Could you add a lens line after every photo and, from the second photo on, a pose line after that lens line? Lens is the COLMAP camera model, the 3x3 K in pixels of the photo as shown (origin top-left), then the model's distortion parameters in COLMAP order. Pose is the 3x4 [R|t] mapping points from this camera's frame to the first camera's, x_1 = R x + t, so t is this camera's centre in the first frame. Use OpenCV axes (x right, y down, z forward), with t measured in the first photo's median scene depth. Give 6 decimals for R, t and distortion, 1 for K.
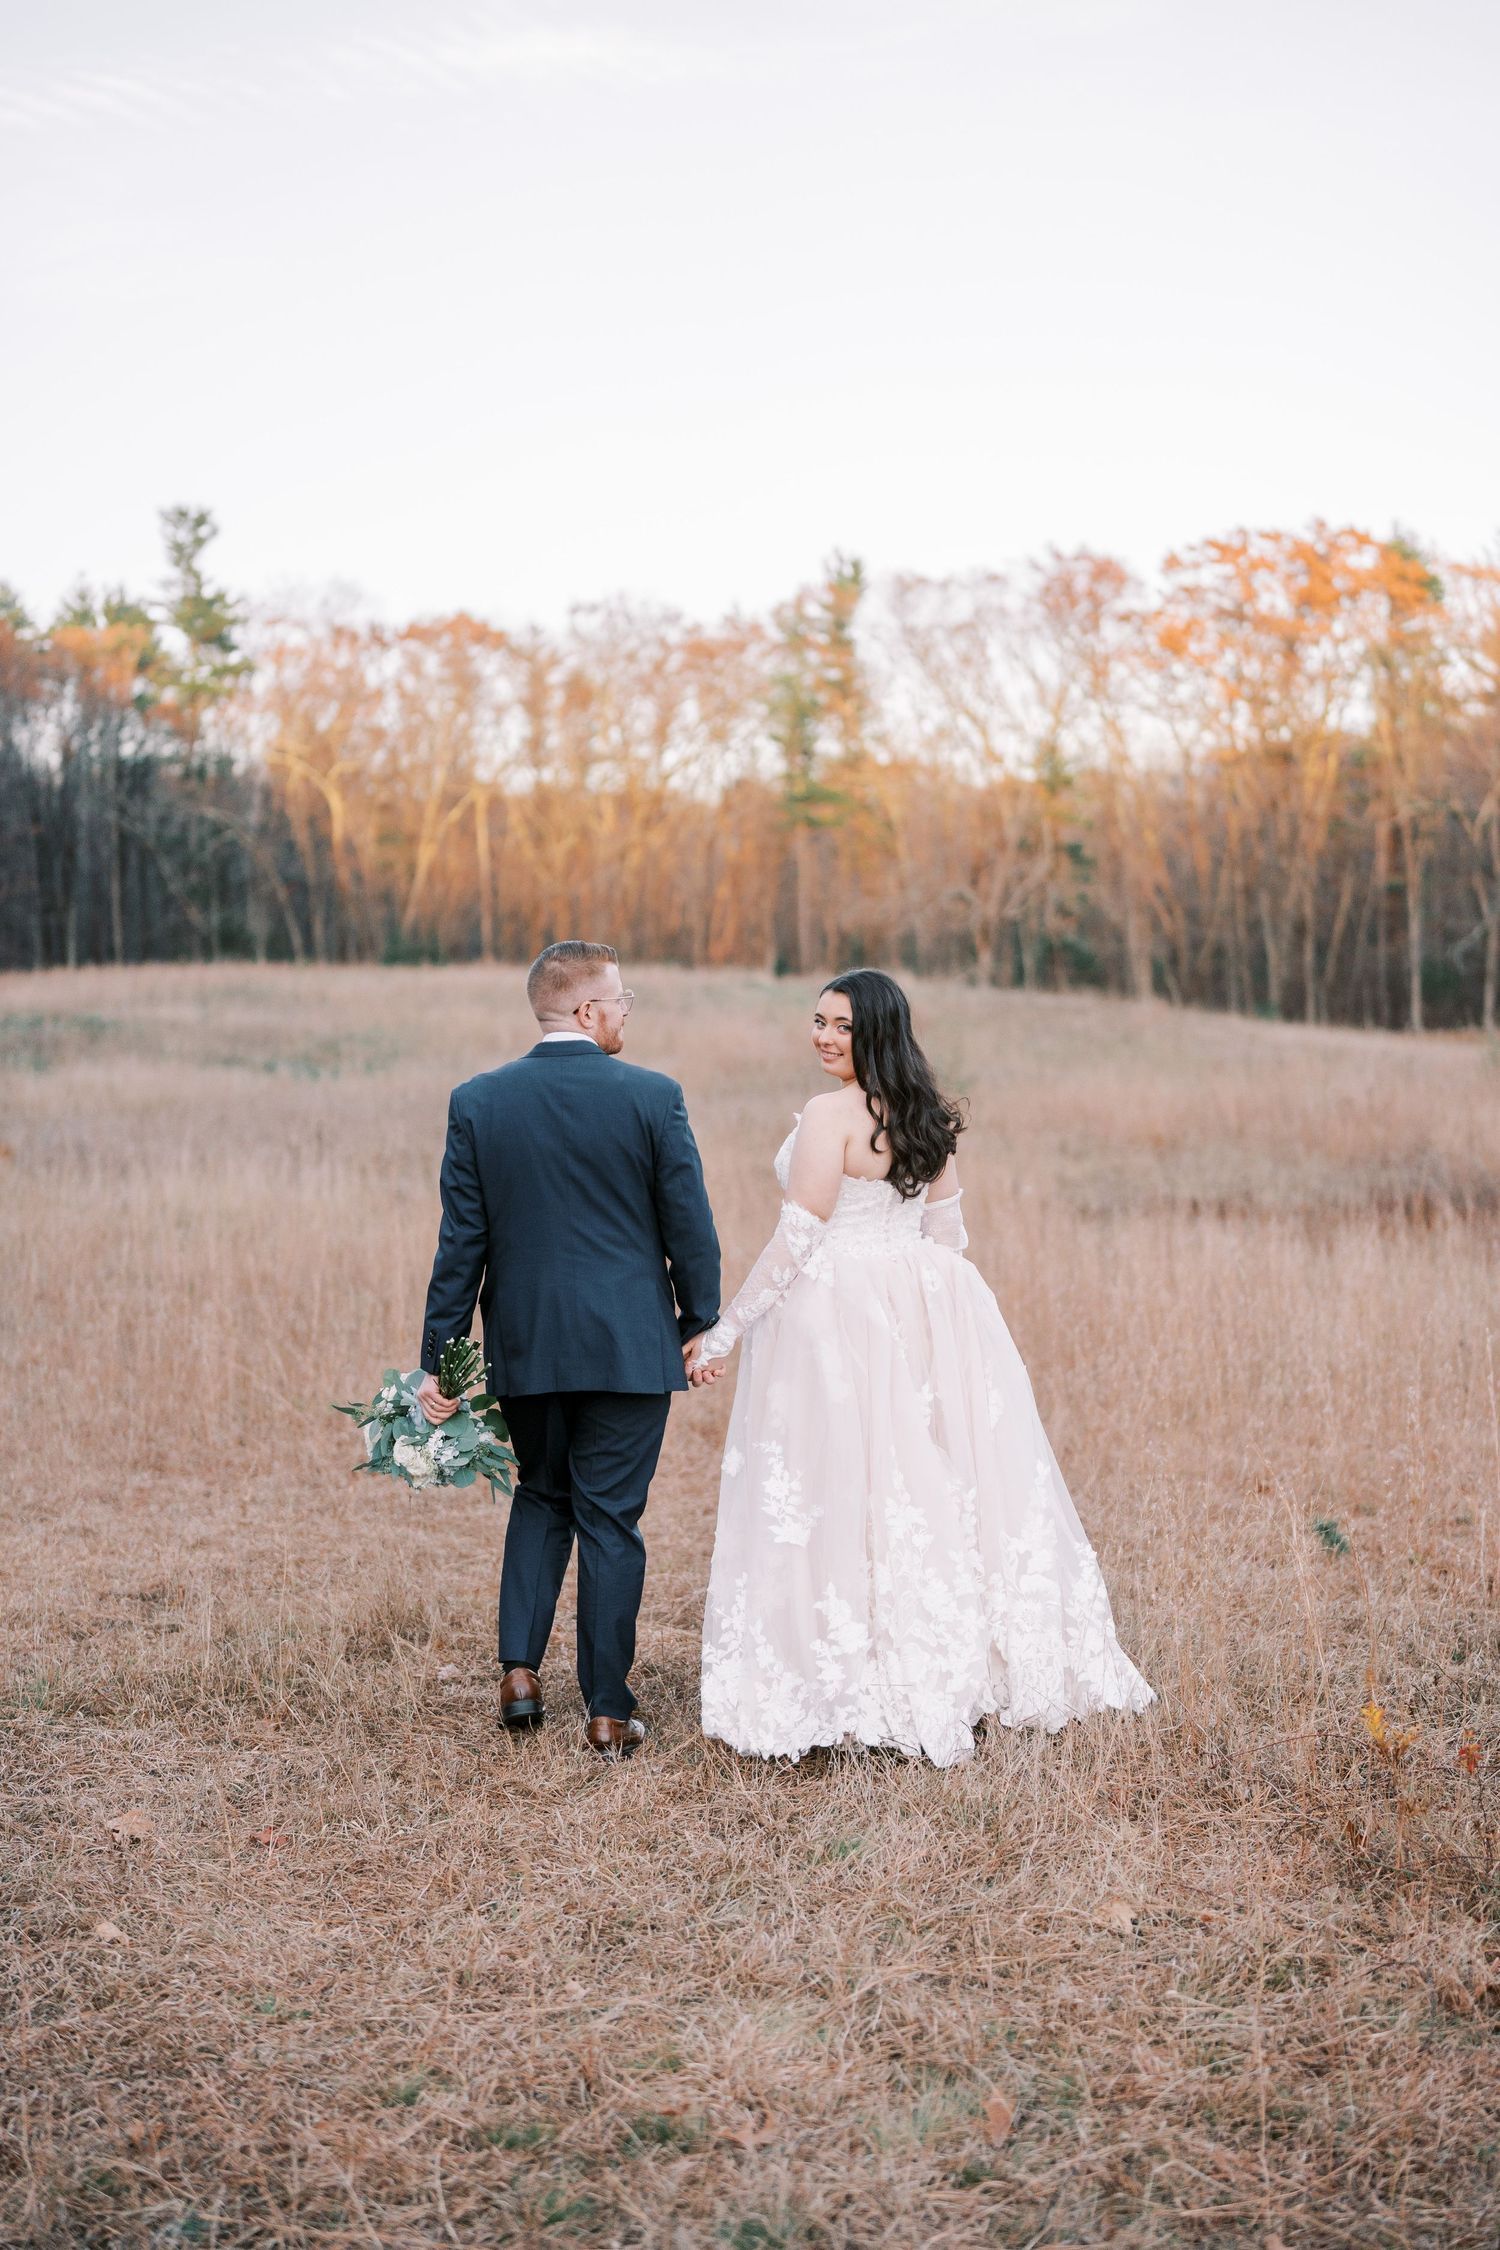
lens RADIAL K [[2985.9, 0, 750.0], [0, 2985.9, 1125.0], [0, 0, 1]] dist [-0.018214, -0.011385]
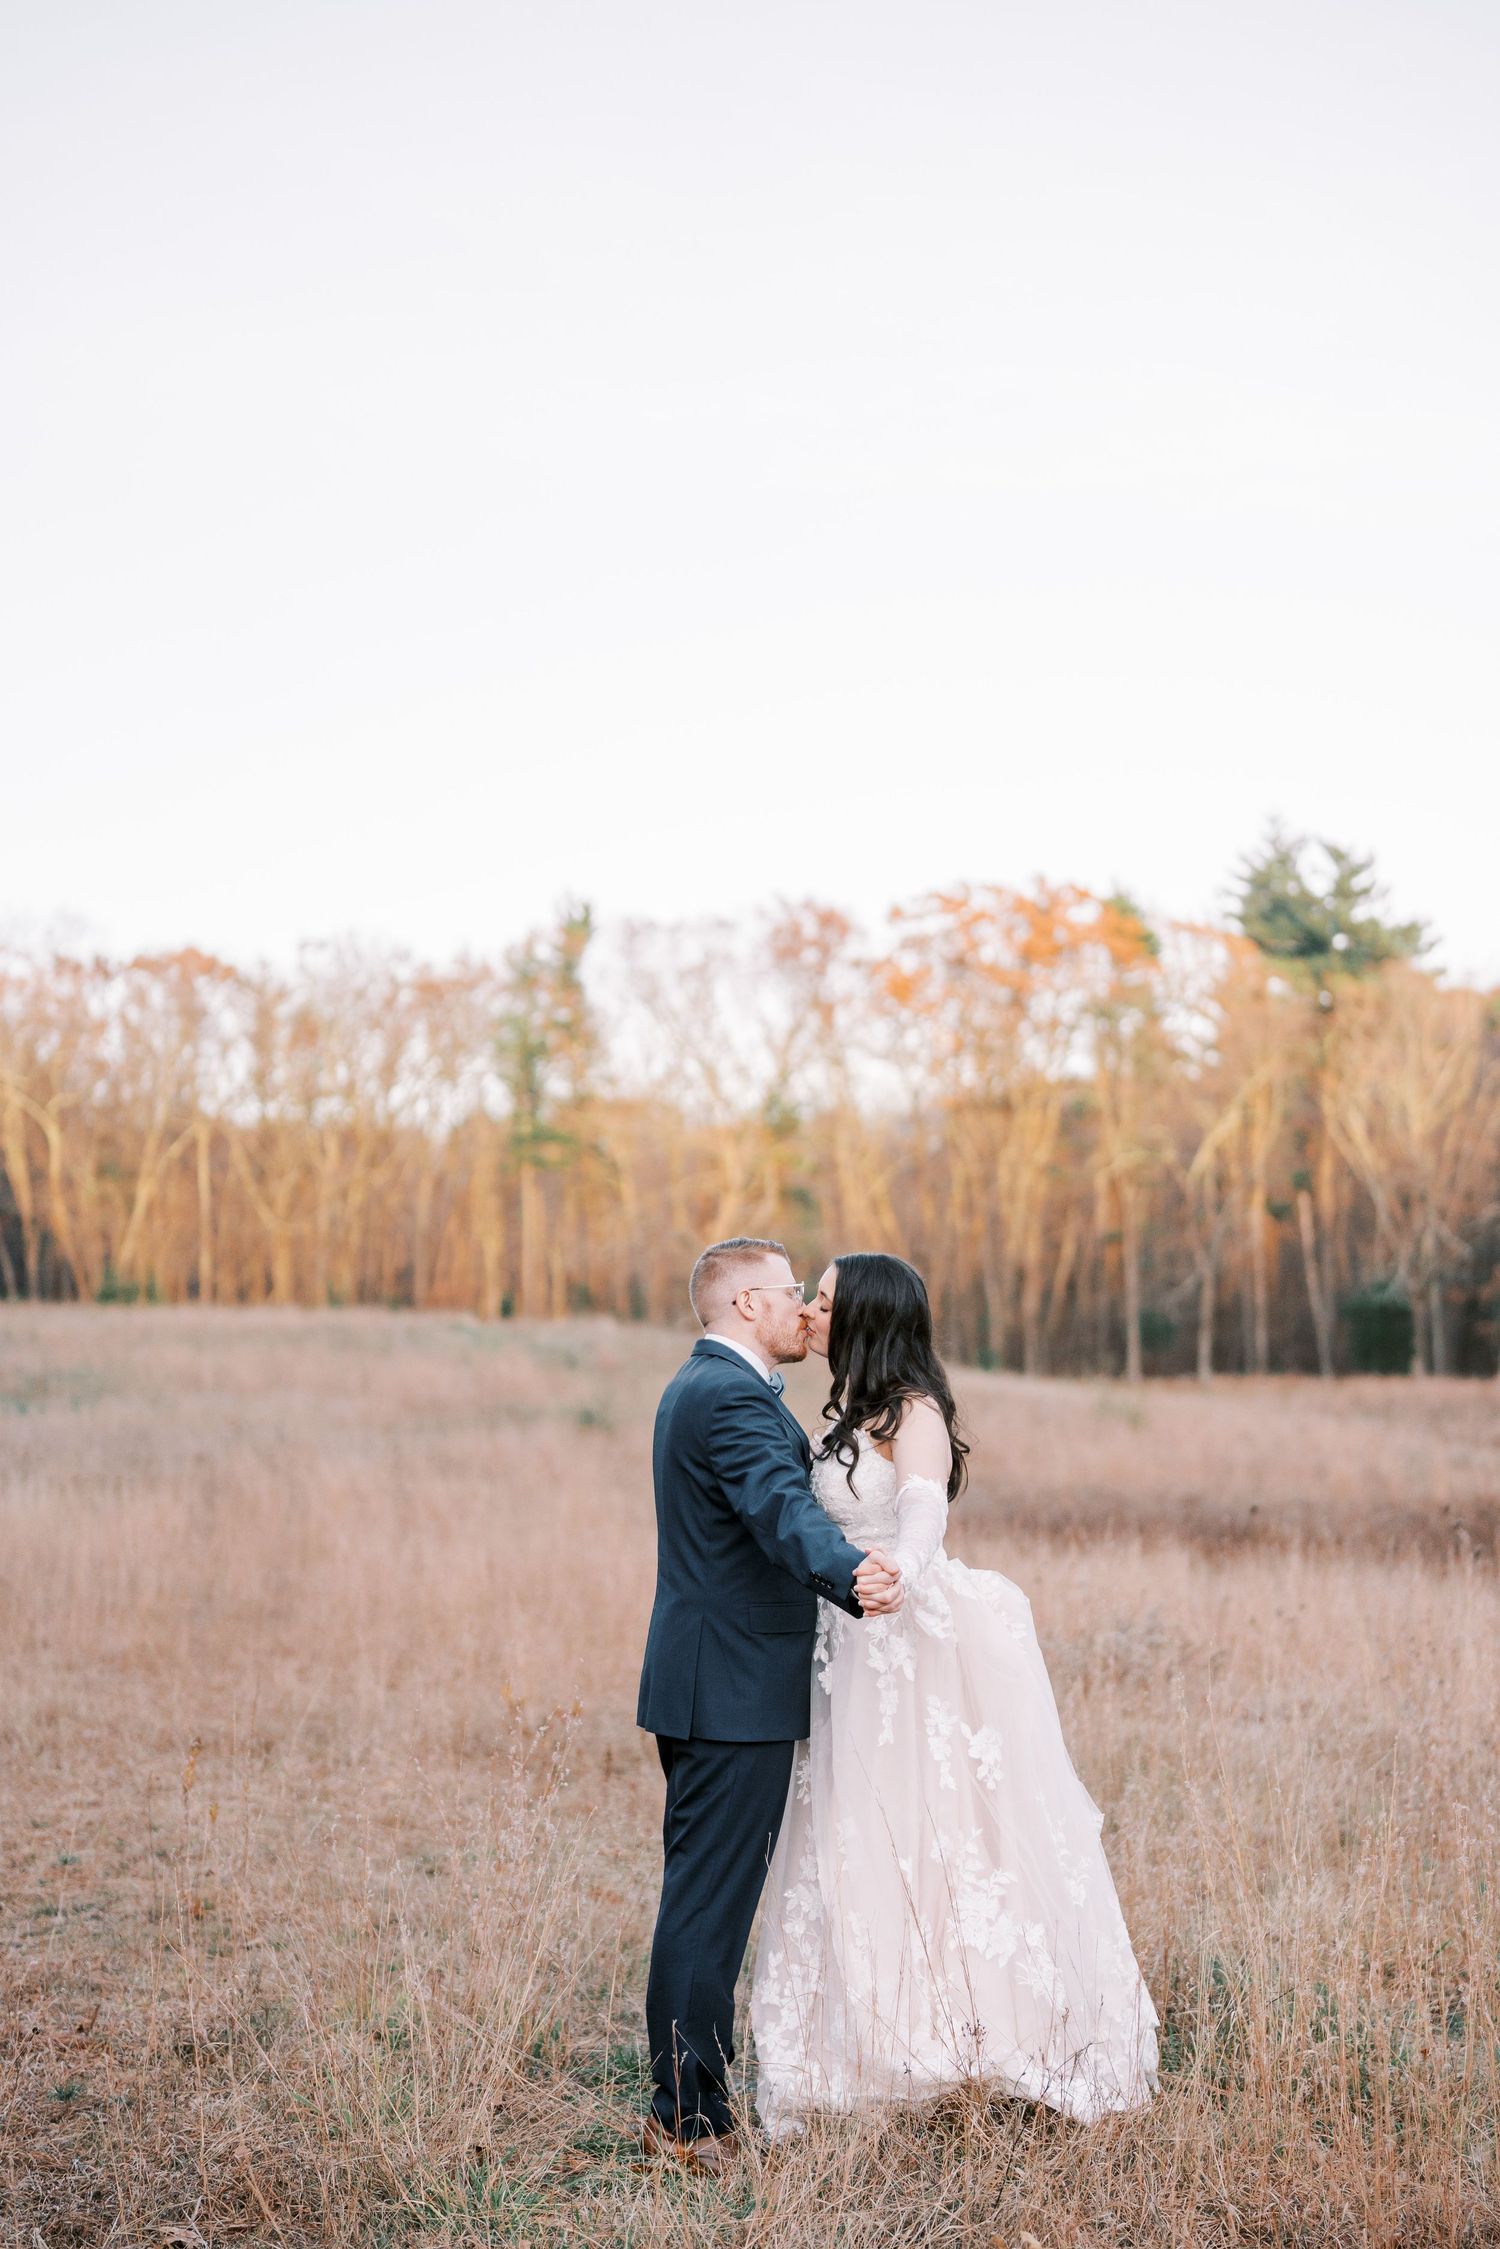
lens RADIAL K [[3233.9, 0, 750.0], [0, 3233.9, 1124.5], [0, 0, 1]] dist [-0.013946, -0.000702]
pose [[0.997115, 0.015537, 0.074297, 0.010780], [-0.007408, 0.994073, -0.108464, 0.002166], [-0.075542, 0.107601, 0.991320, -0.073725]]
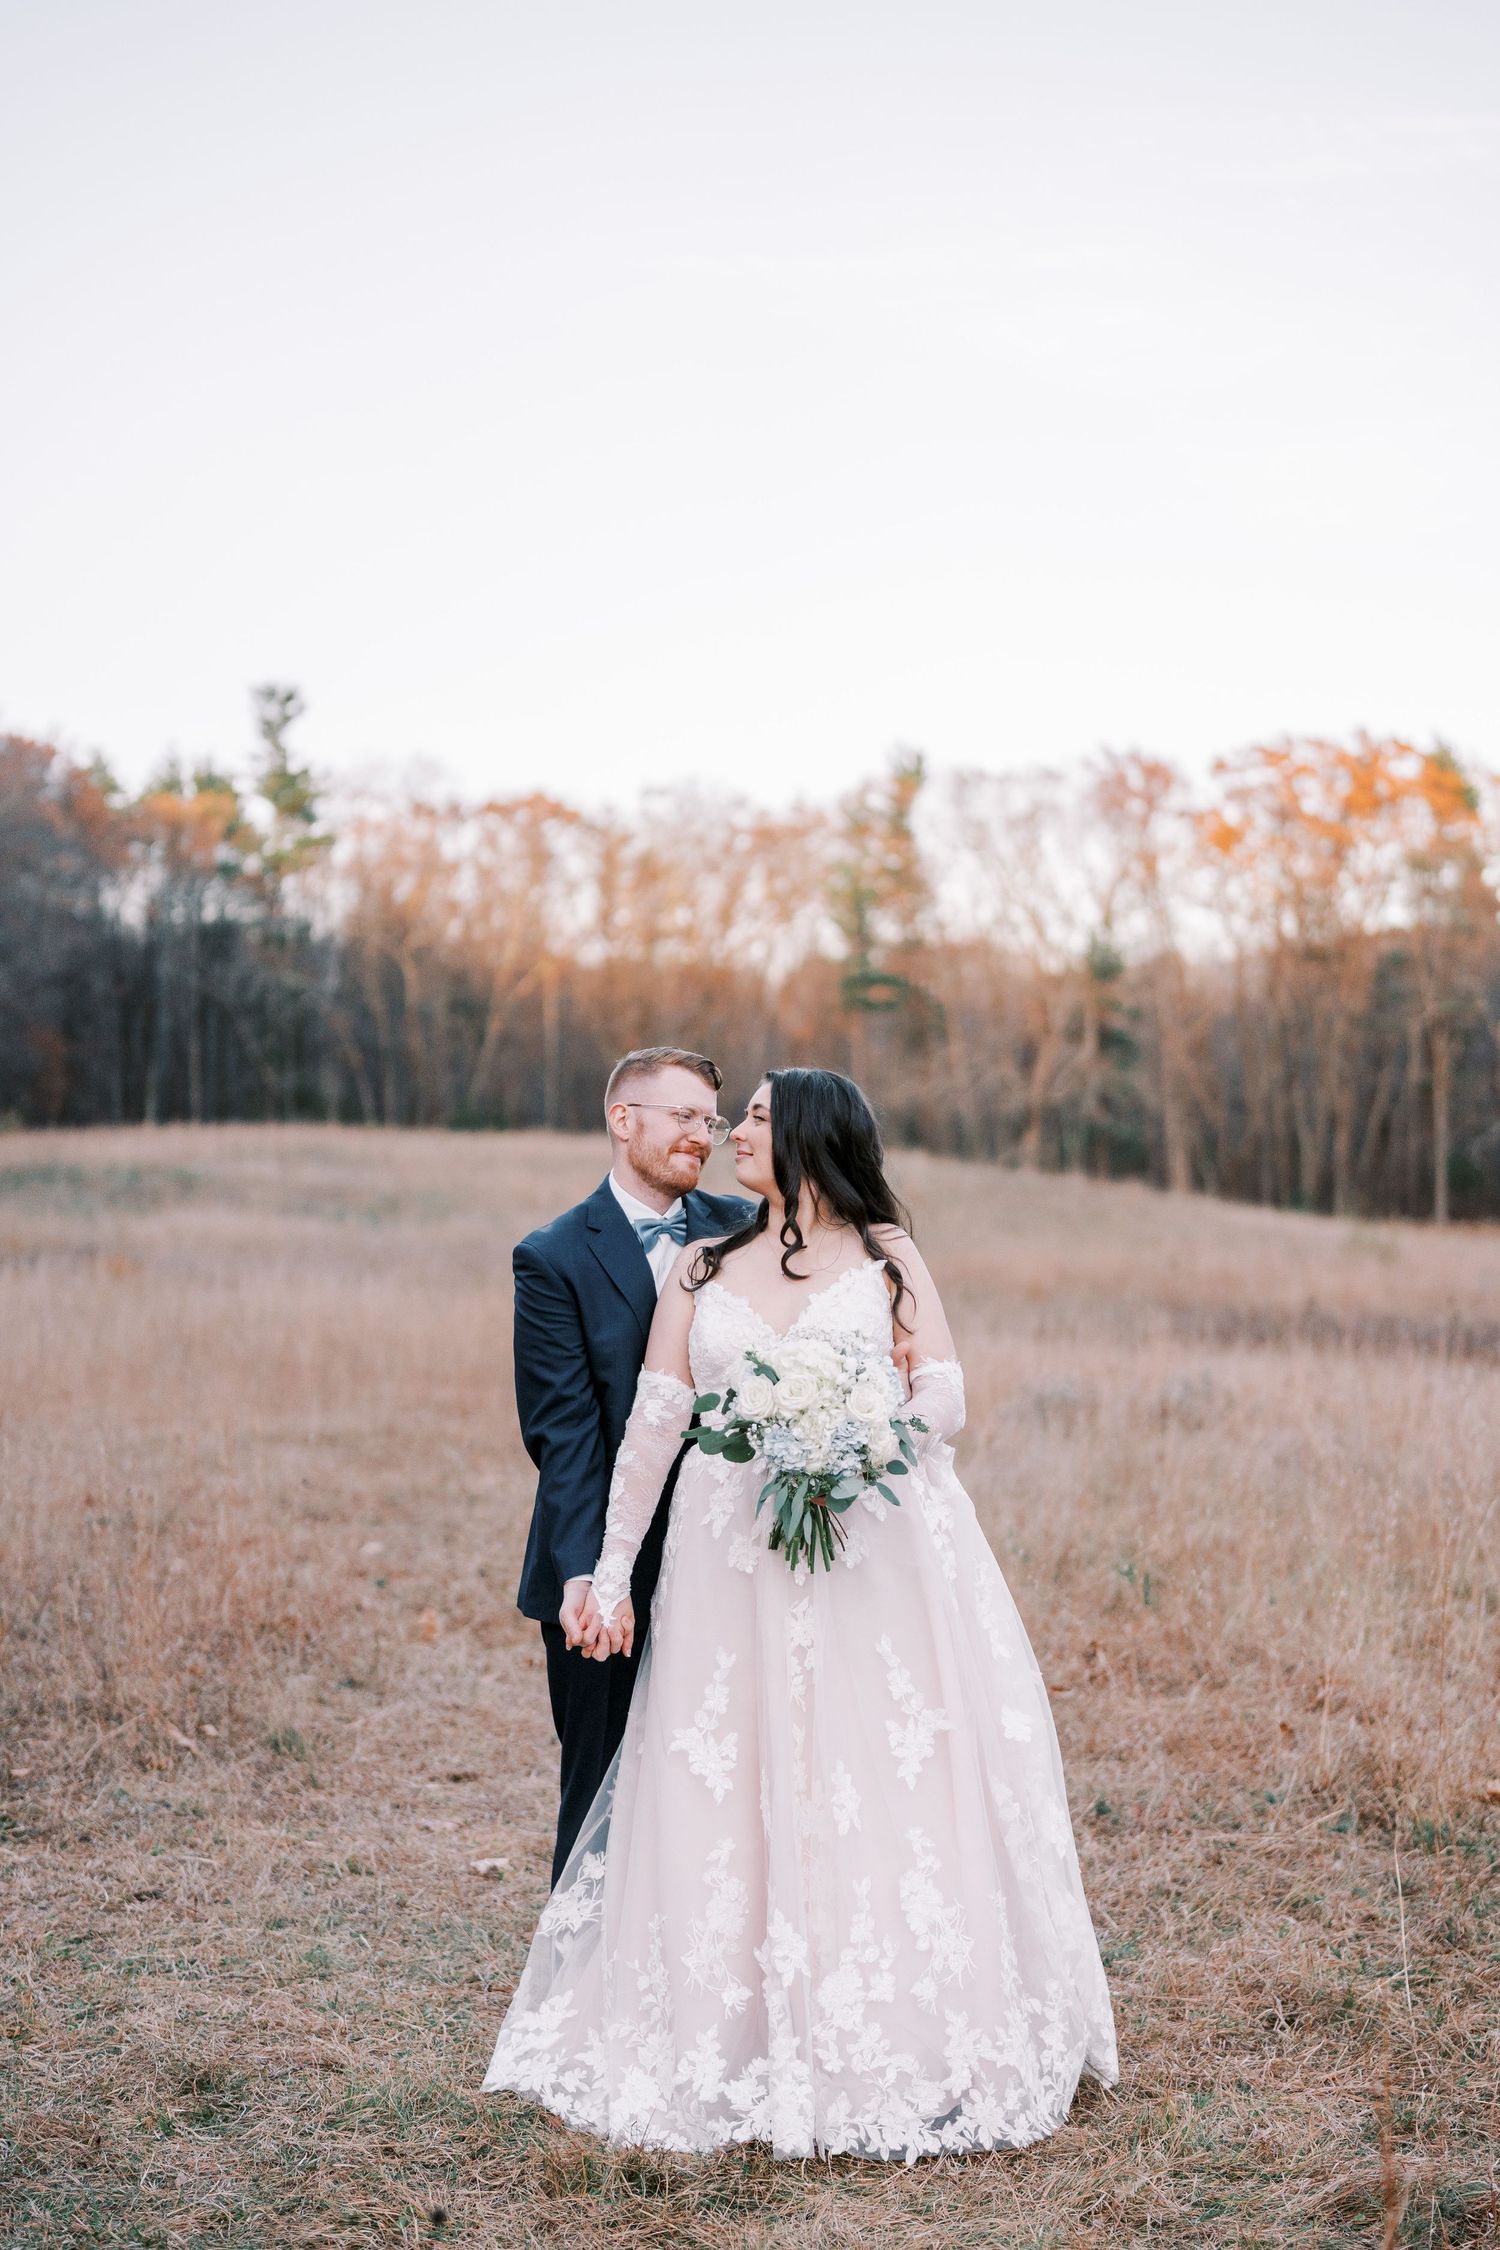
lens RADIAL K [[3235.3, 0, 750.0], [0, 3235.3, 1125.0], [0, 0, 1]] dist [-0.013946, -0.000702]
pose [[0.999028, 0.029708, -0.032574, 0.017628], [-0.031518, 0.997902, -0.056560, 0.004853], [0.030825, 0.057532, 0.997868, -0.115211]]
